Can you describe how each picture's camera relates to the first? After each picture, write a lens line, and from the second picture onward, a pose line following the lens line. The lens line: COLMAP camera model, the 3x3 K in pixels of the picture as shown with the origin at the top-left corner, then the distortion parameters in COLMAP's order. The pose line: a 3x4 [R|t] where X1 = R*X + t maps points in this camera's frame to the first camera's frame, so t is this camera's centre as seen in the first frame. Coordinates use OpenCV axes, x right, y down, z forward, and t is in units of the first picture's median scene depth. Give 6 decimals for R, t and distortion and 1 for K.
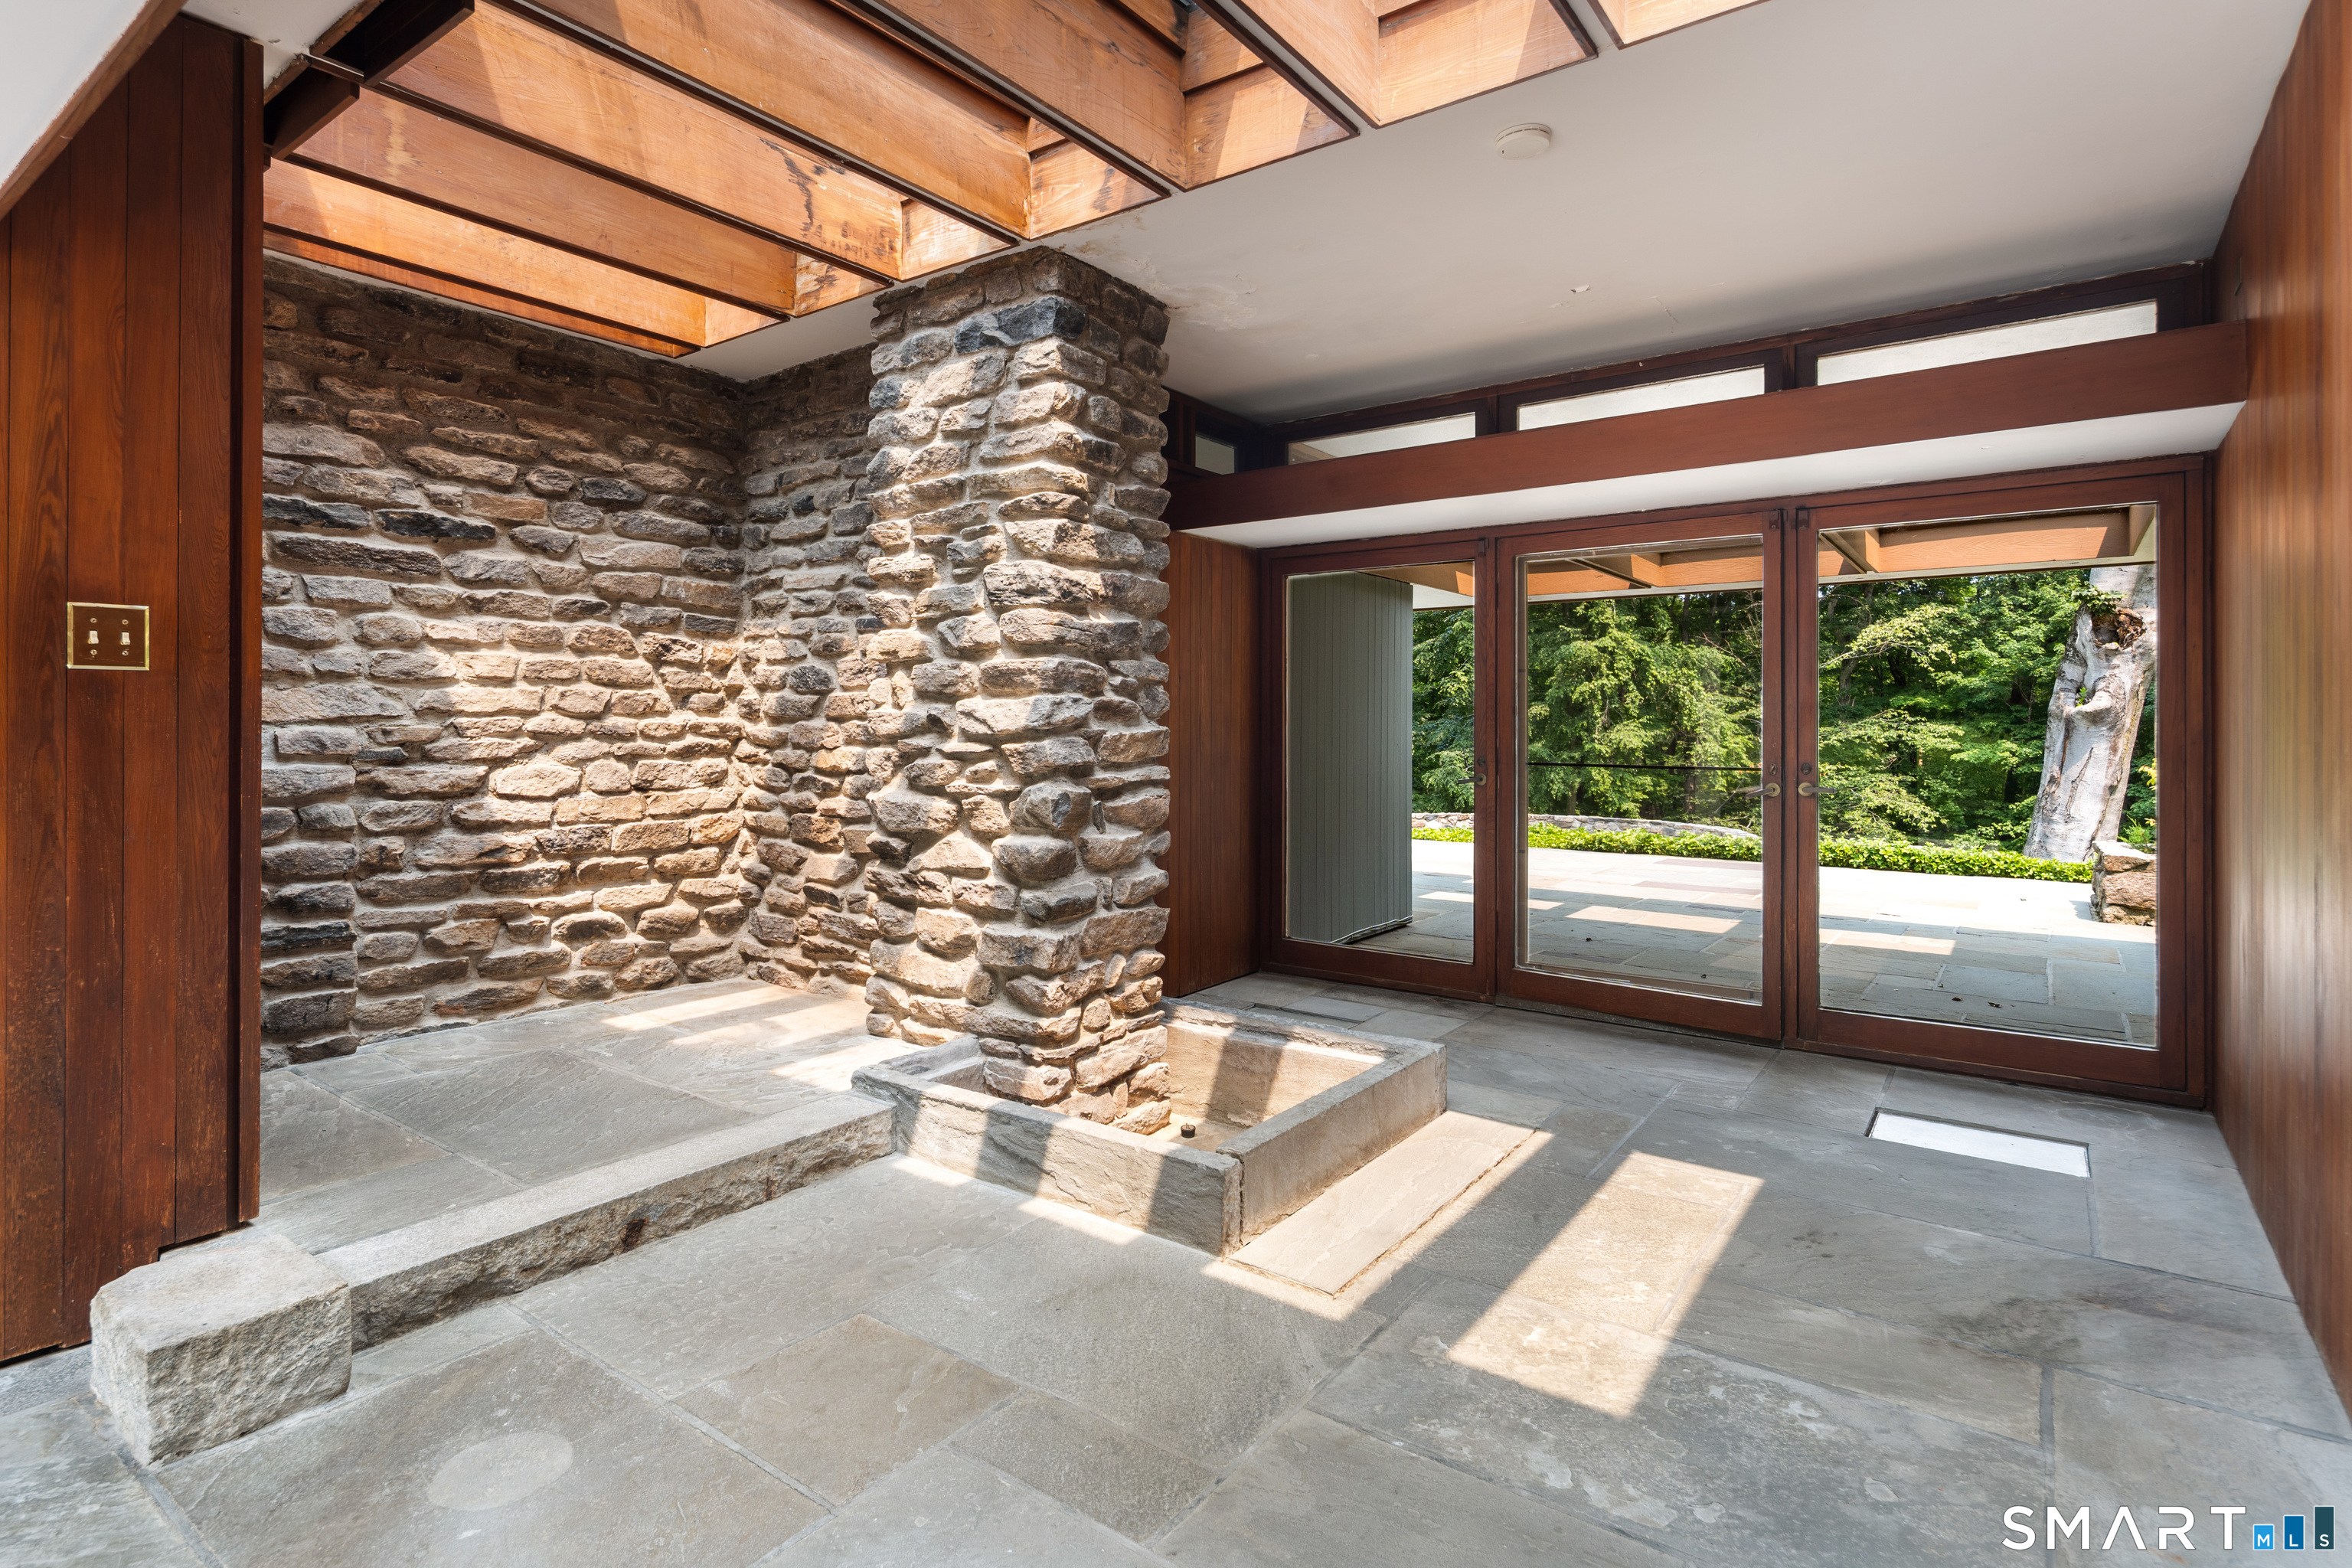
lens RADIAL K [[1167.8, 0, 1176.1], [0, 1167.8, 722.9], [0, 0, 1]] dist [0.003318, -0.001687]
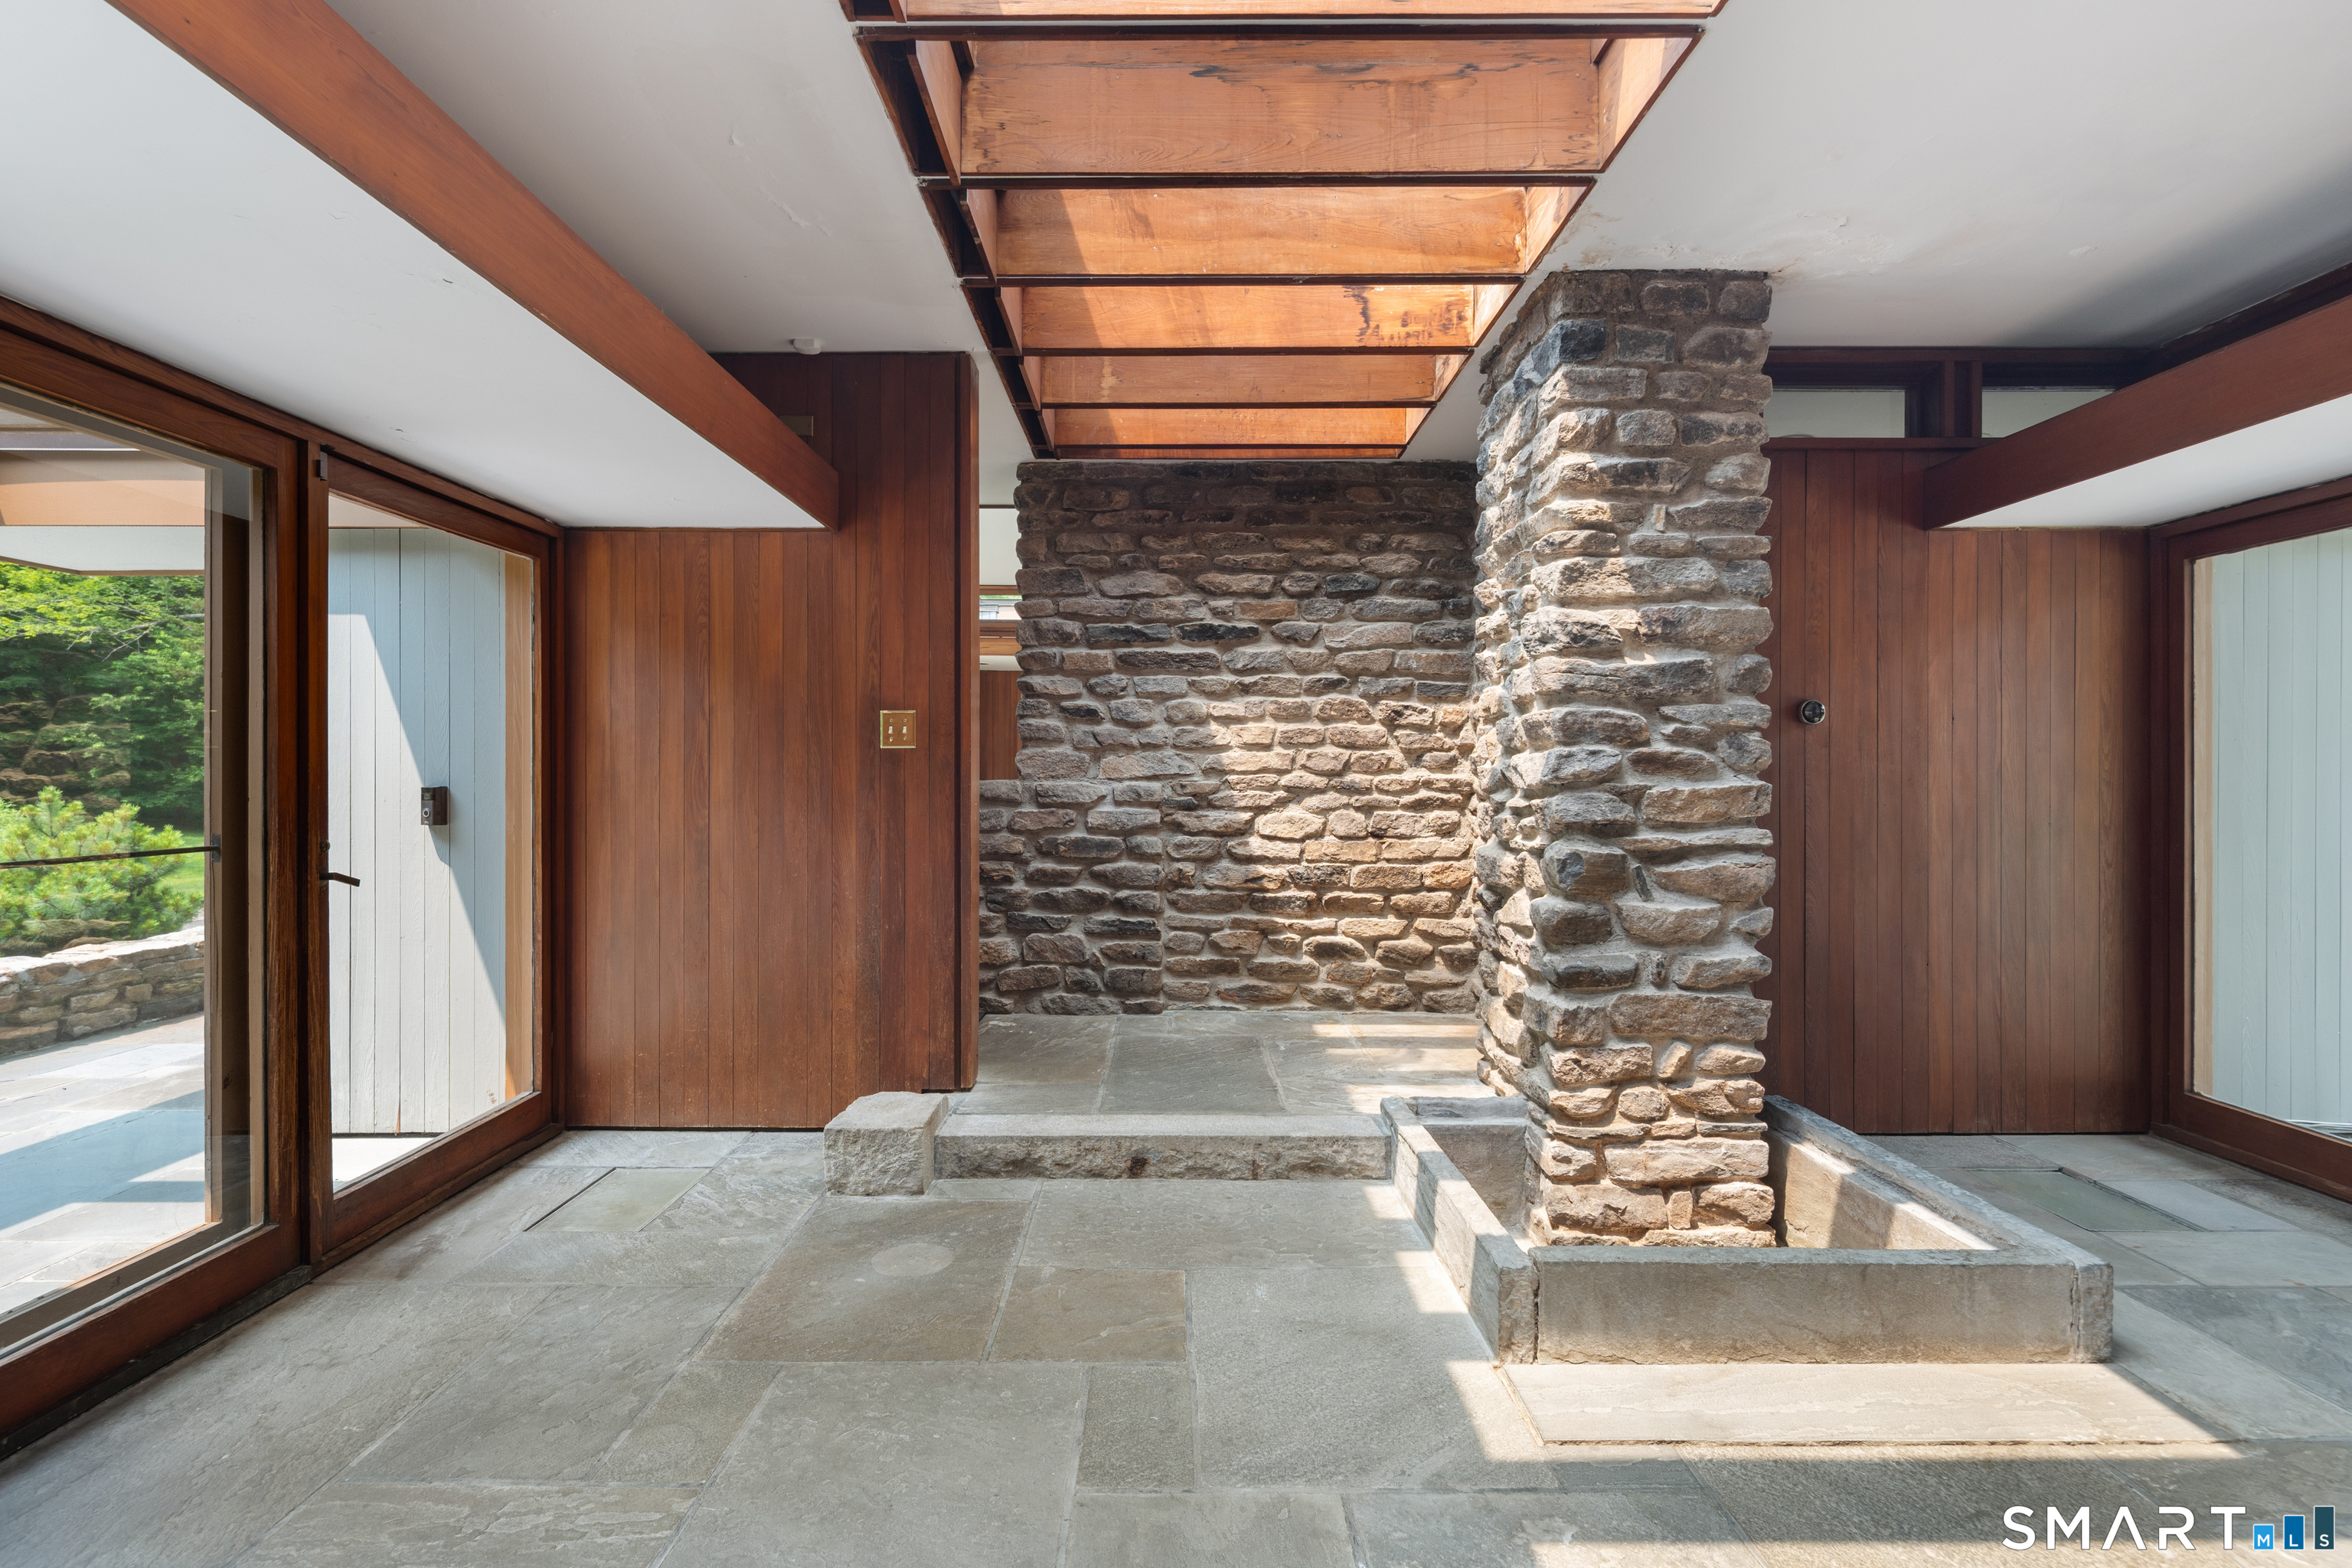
lens RADIAL K [[1169.8, 0, 1176.0], [0, 1169.8, 784.0], [0, 0, 1]] dist [0.002225, -0.000791]
pose [[0.593828, 0.000427, -0.804592, 0.420340], [0.001798, 0.999997, 0.001858, 0.002951], [0.804590, -0.002550, 0.593825, 0.173081]]
